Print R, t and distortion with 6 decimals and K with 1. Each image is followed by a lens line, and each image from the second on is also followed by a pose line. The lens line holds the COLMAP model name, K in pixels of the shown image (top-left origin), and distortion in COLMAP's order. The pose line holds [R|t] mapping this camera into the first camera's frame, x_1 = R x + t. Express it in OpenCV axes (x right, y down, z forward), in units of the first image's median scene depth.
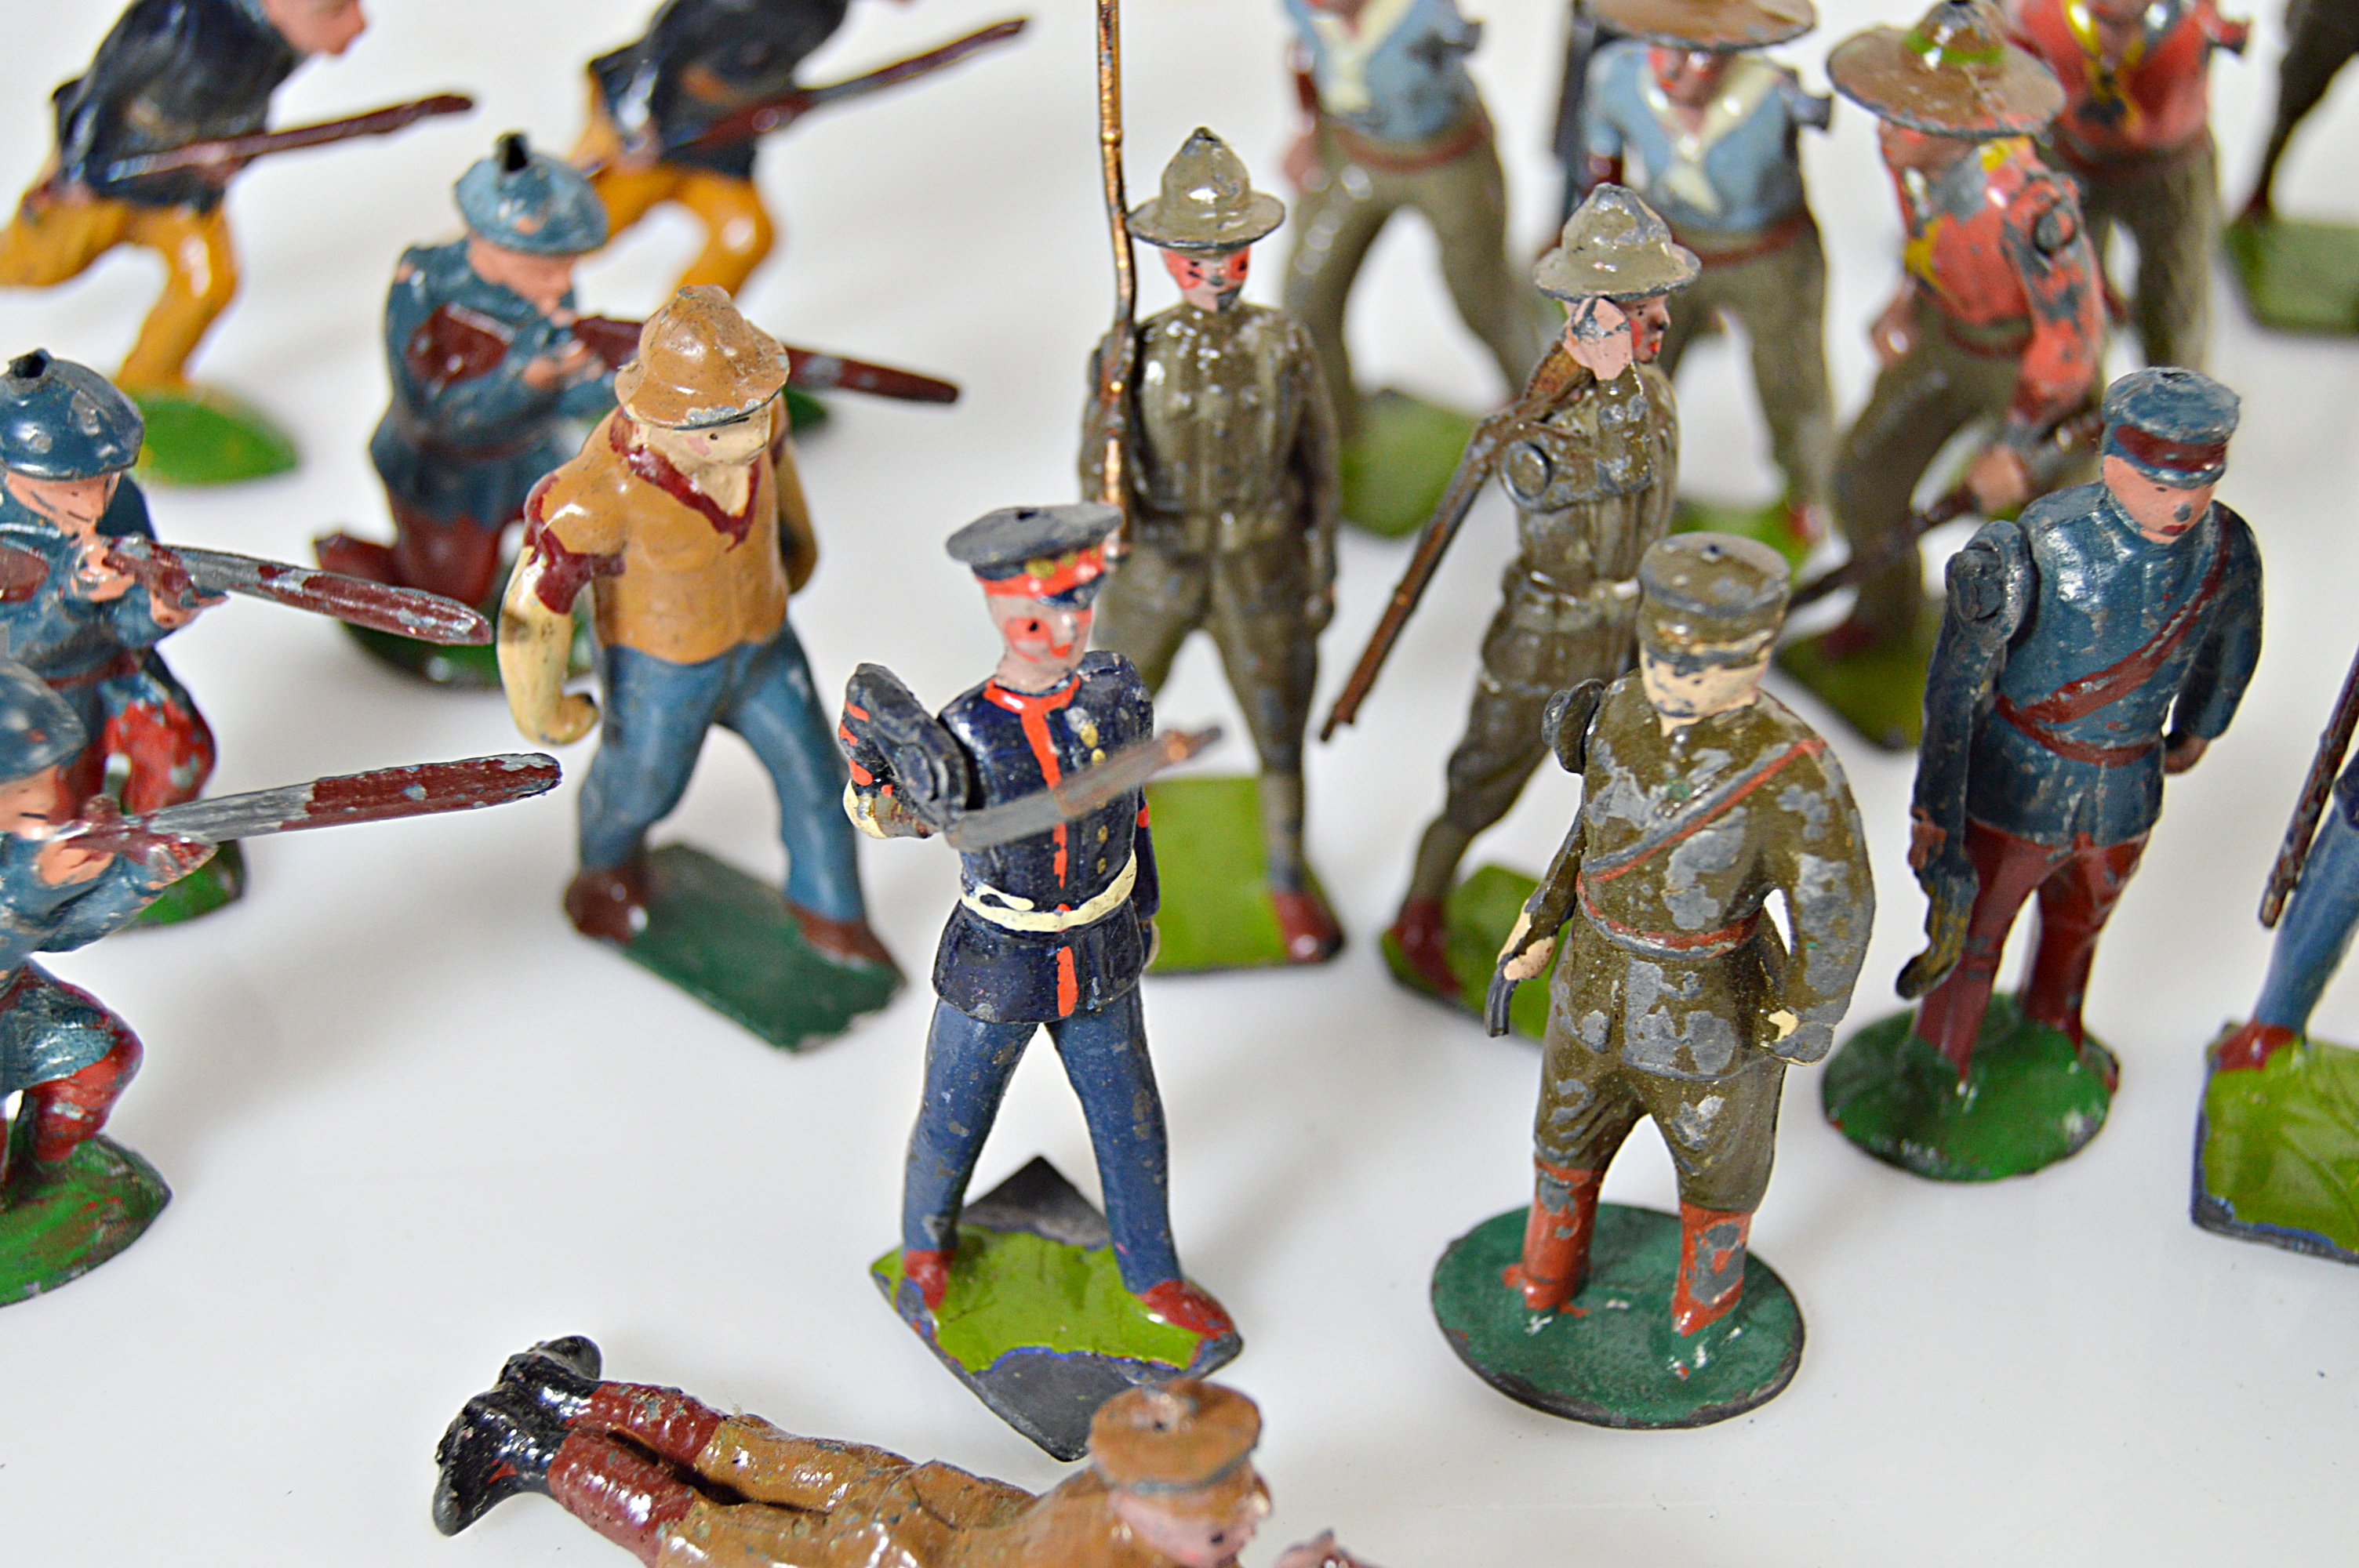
lens RADIAL K [[3409.9, 0, 1179.5], [0, 3409.9, 784.0], [0, 0, 1]] dist [-0.003682, -0.065079]
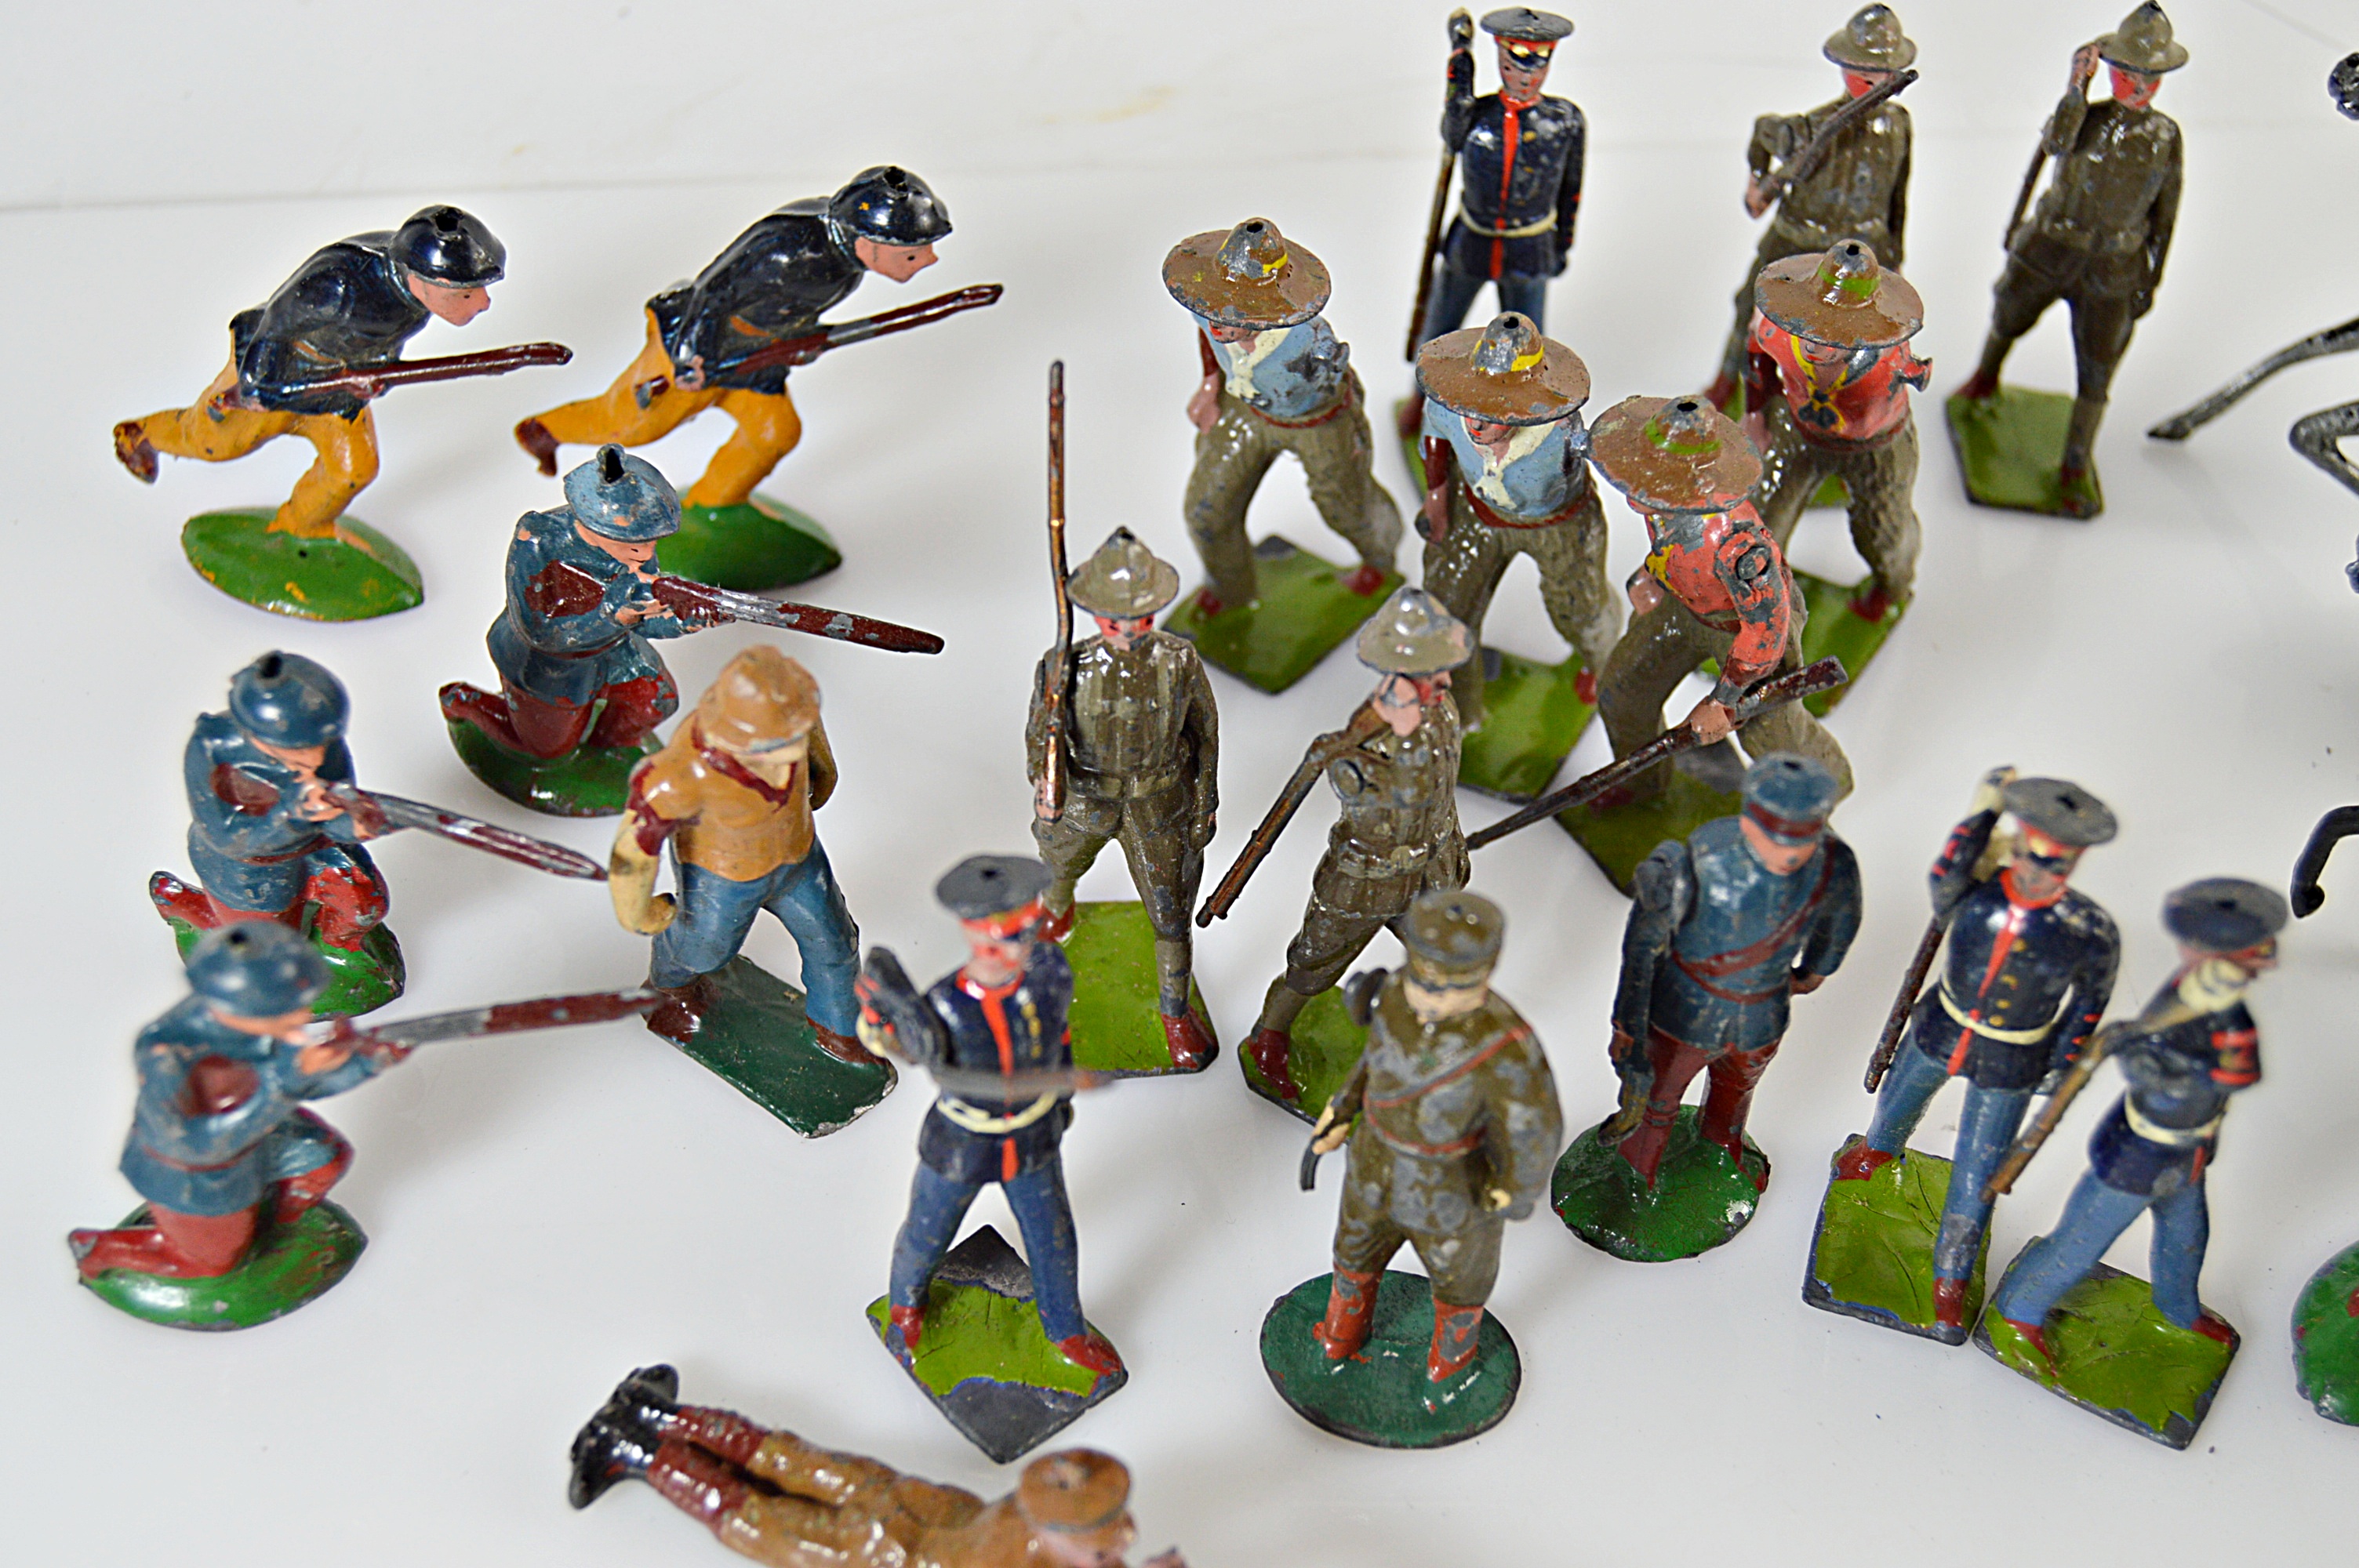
lens RADIAL K [[3500.2, 0, 1179.5], [0, 3500.2, 784.0], [0, 0, 1]] dist [-0.006468, -0.063134]
pose [[0.999500, 0.027672, 0.015293, 0.010996], [-0.029365, 0.991770, 0.124622, -0.264299], [-0.011719, -0.125009, 0.992086, -0.423085]]
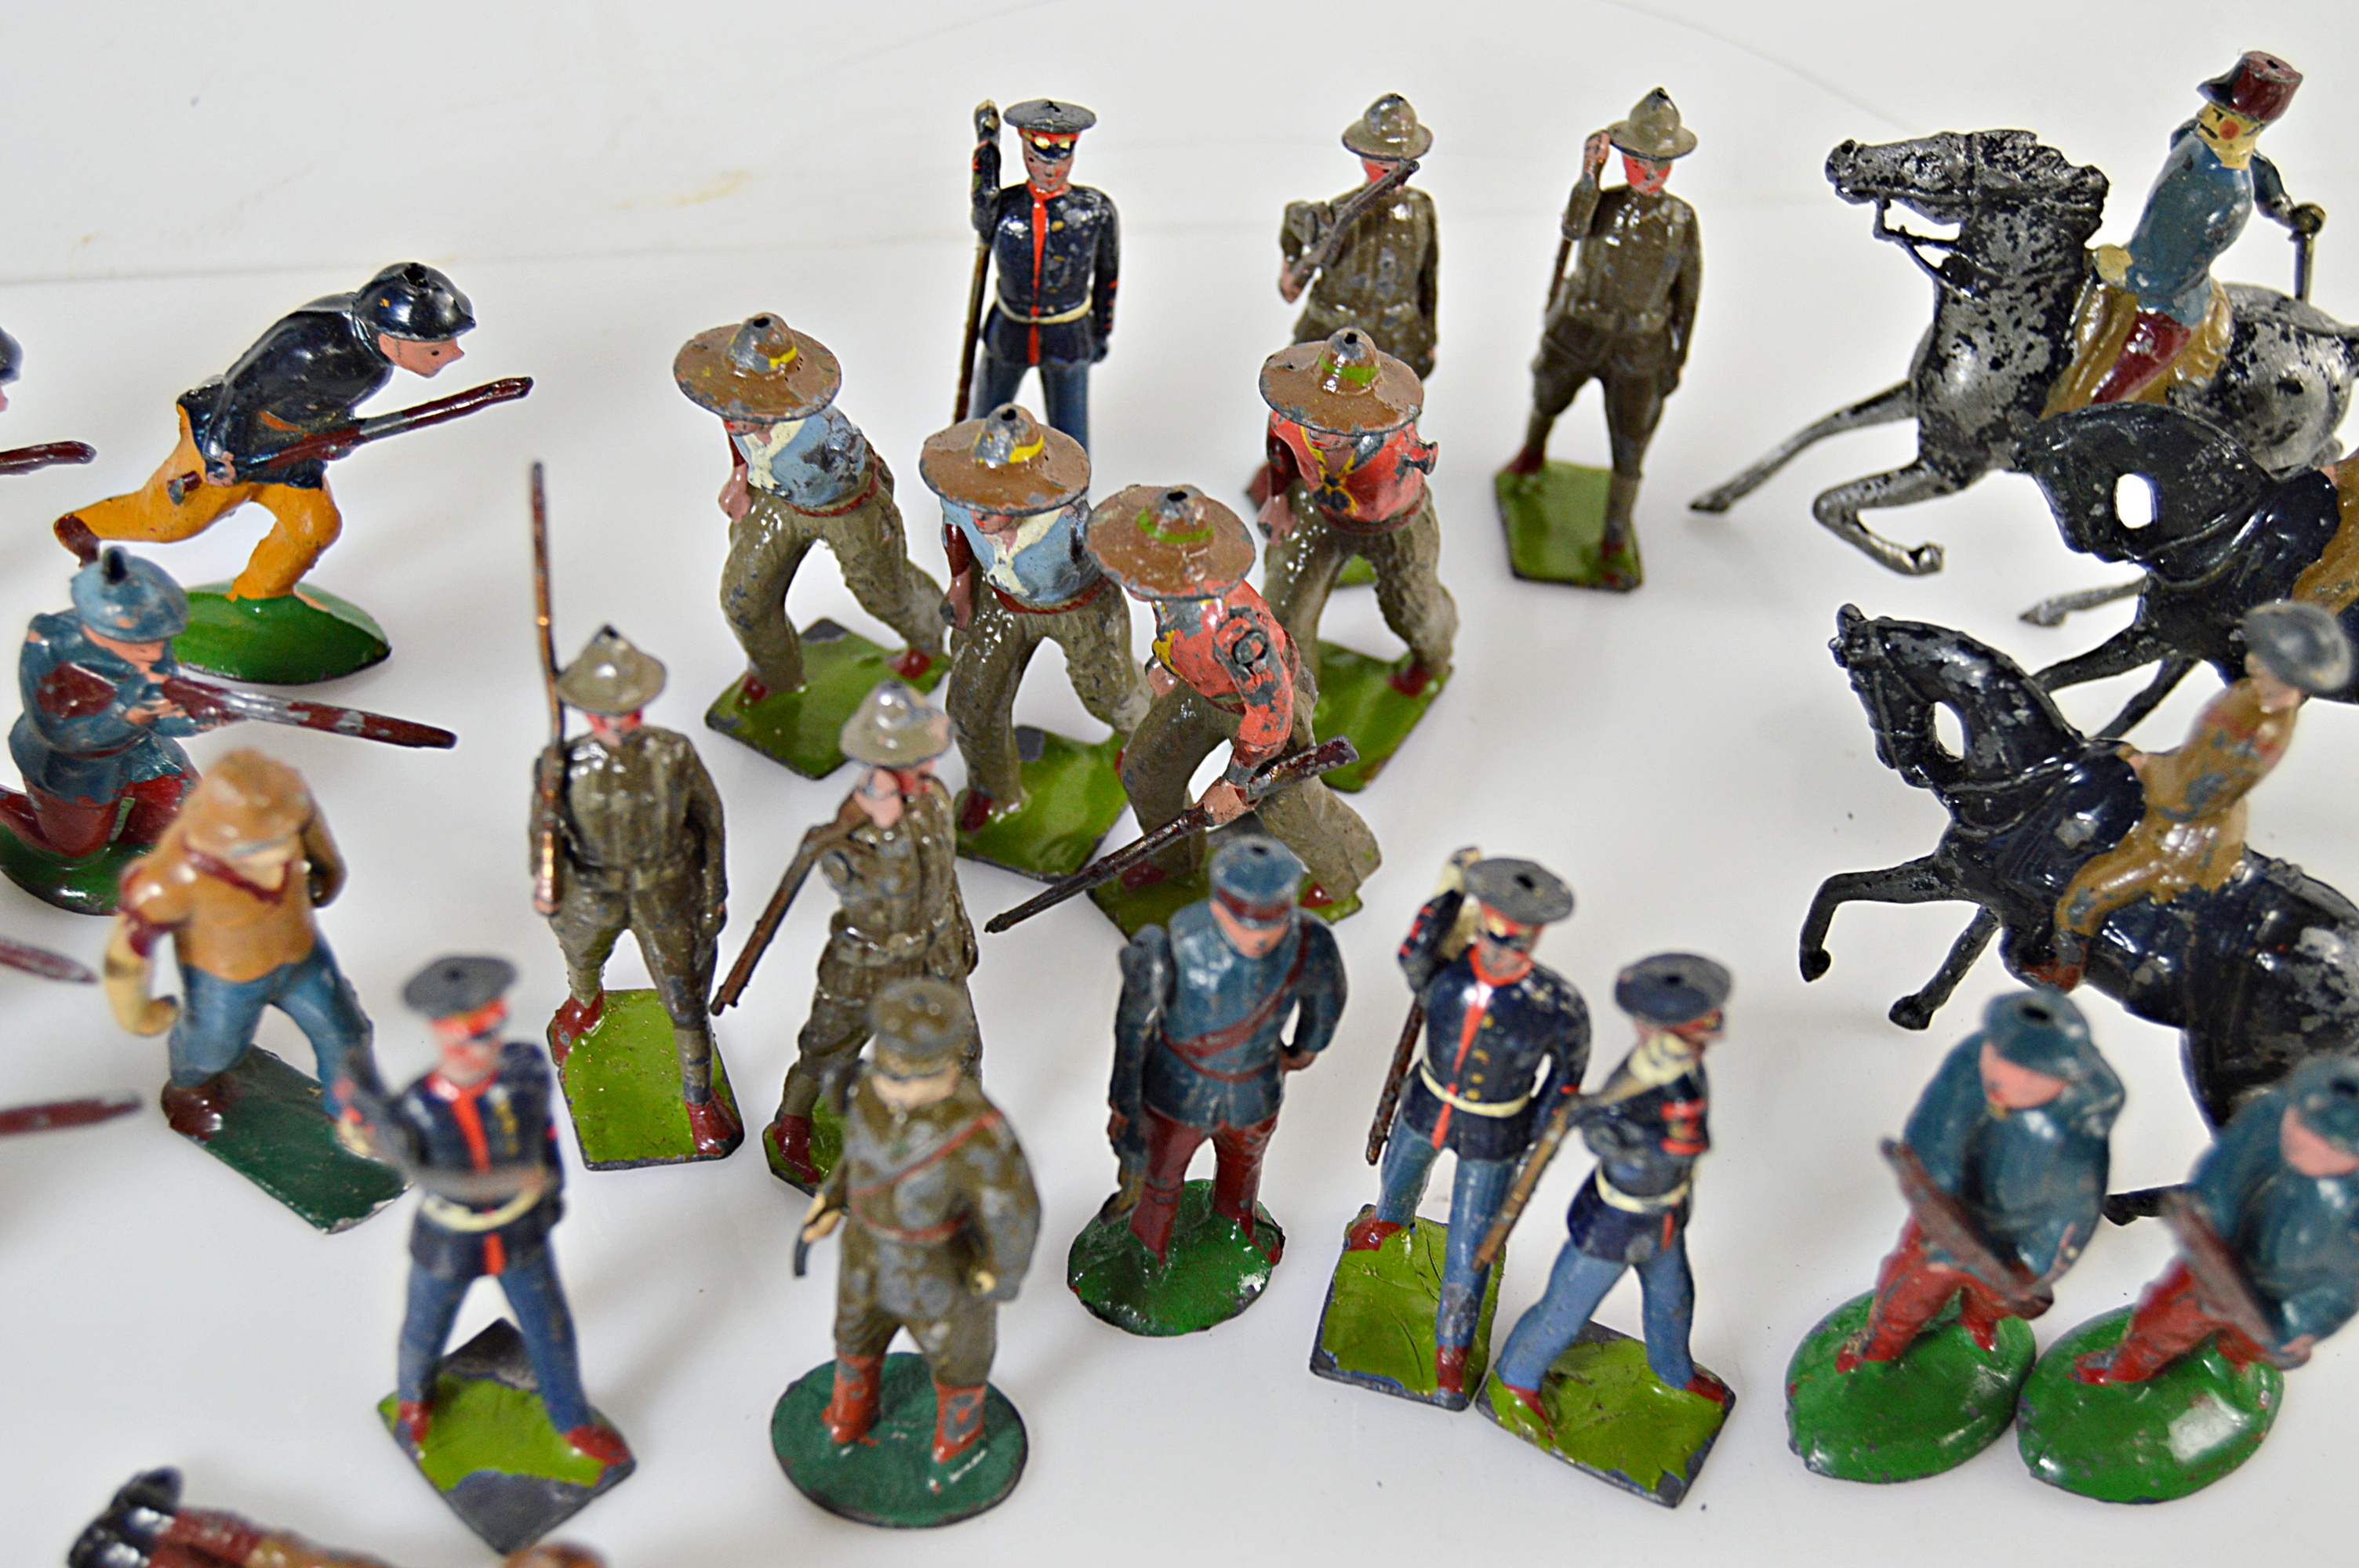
lens RADIAL K [[3500.2, 0, 1179.5], [0, 3500.2, 784.0], [0, 0, 1]] dist [-0.006468, -0.063134]
pose [[0.997000, 0.010659, 0.076663, 0.130499], [-0.019082, 0.993748, 0.110002, -0.287208], [-0.075011, -0.111135, 0.990970, -0.447305]]
